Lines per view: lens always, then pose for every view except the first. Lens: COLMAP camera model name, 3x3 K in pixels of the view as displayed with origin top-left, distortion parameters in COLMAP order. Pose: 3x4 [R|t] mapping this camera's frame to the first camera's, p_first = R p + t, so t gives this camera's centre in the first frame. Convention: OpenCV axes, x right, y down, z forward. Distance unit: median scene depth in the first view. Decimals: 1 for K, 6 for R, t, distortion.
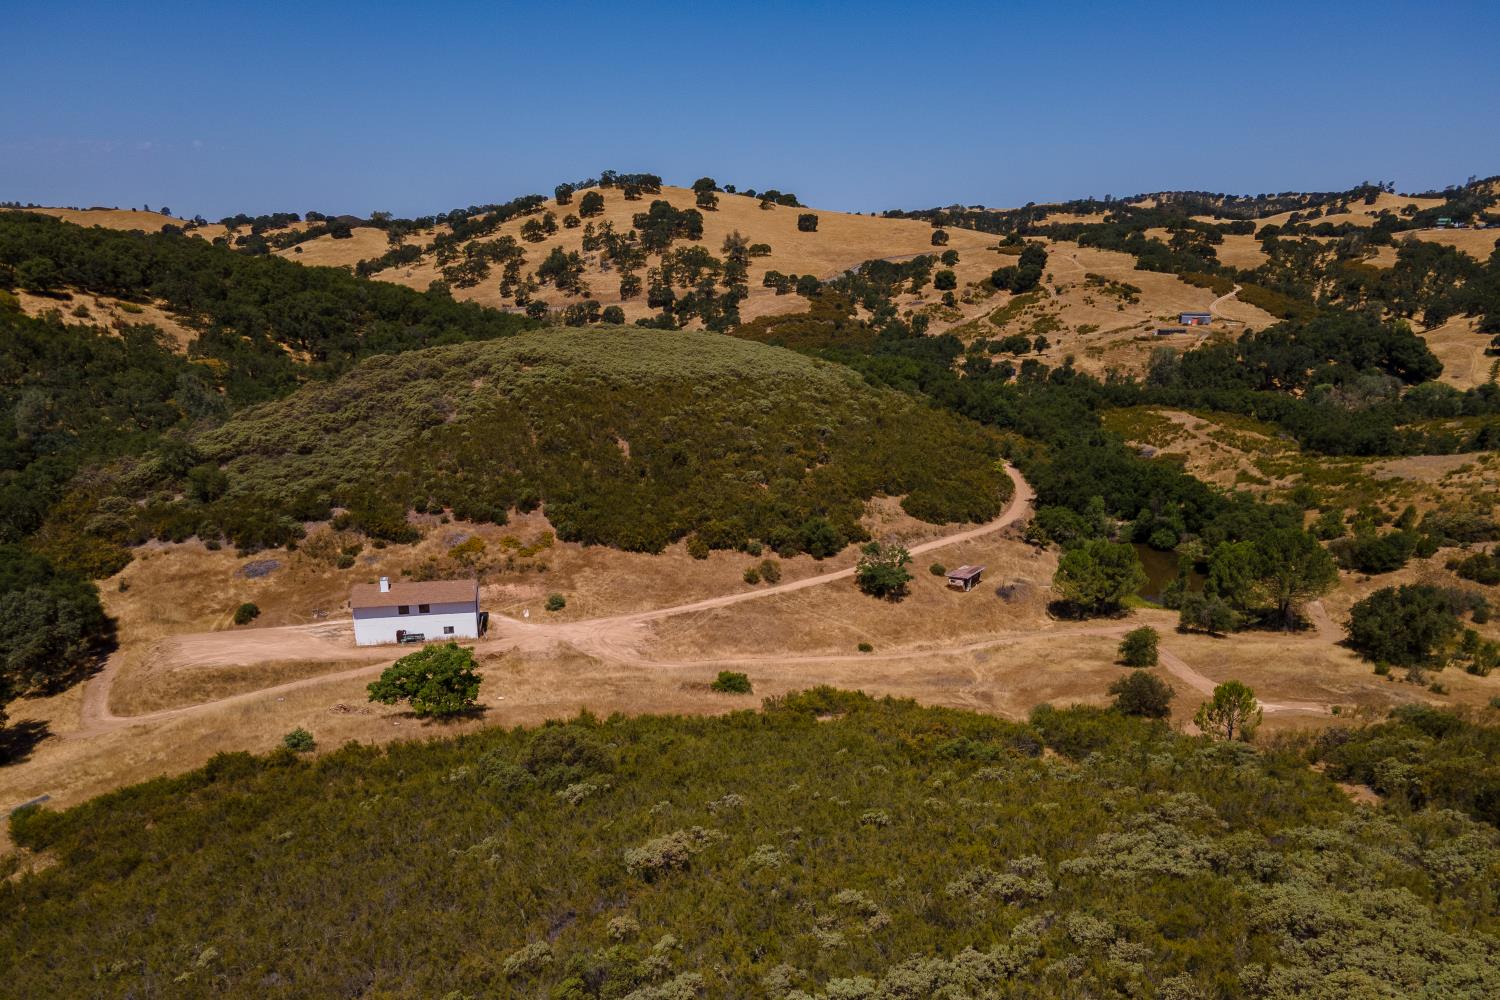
lens RADIAL K [[1090.6, 0, 740.3], [0, 1090.6, 558.6], [0, 0, 1]] dist [0.032317, 0.025266]
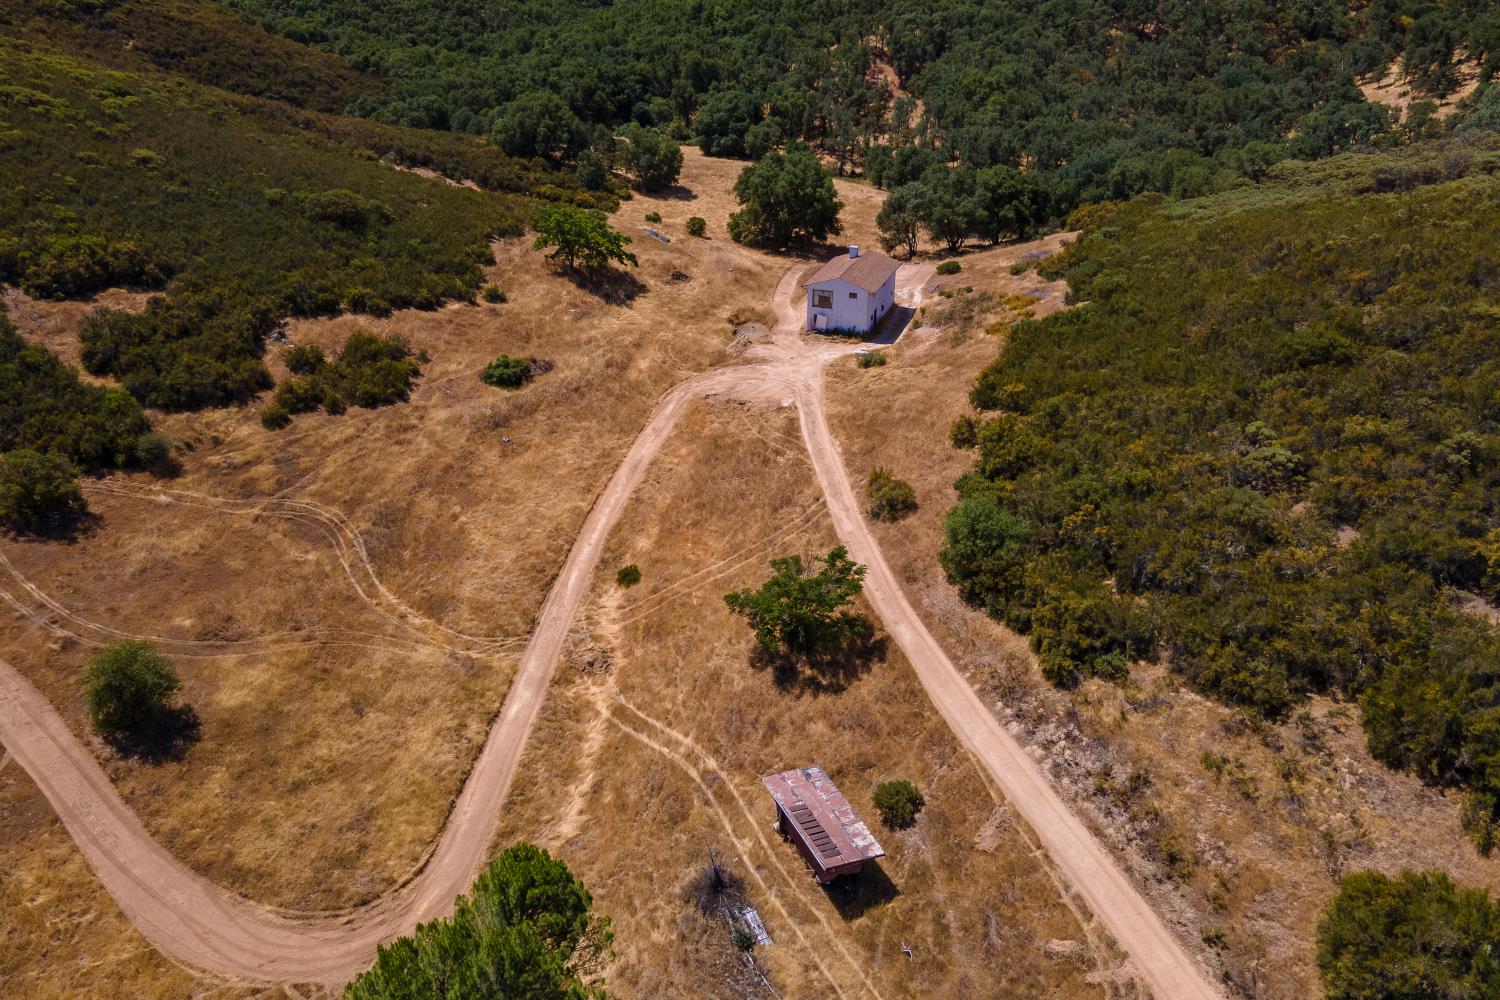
lens RADIAL K [[1090.6, 0, 744.6], [0, 1090.6, 455.3], [0, 0, 1]] dist [0.032317, 0.025266]
pose [[-0.500977, 0.350525, -0.791299, 0.237304], [-0.261123, 0.810481, 0.524342, -0.132995], [0.825128, 0.469310, -0.314503, 0.546005]]
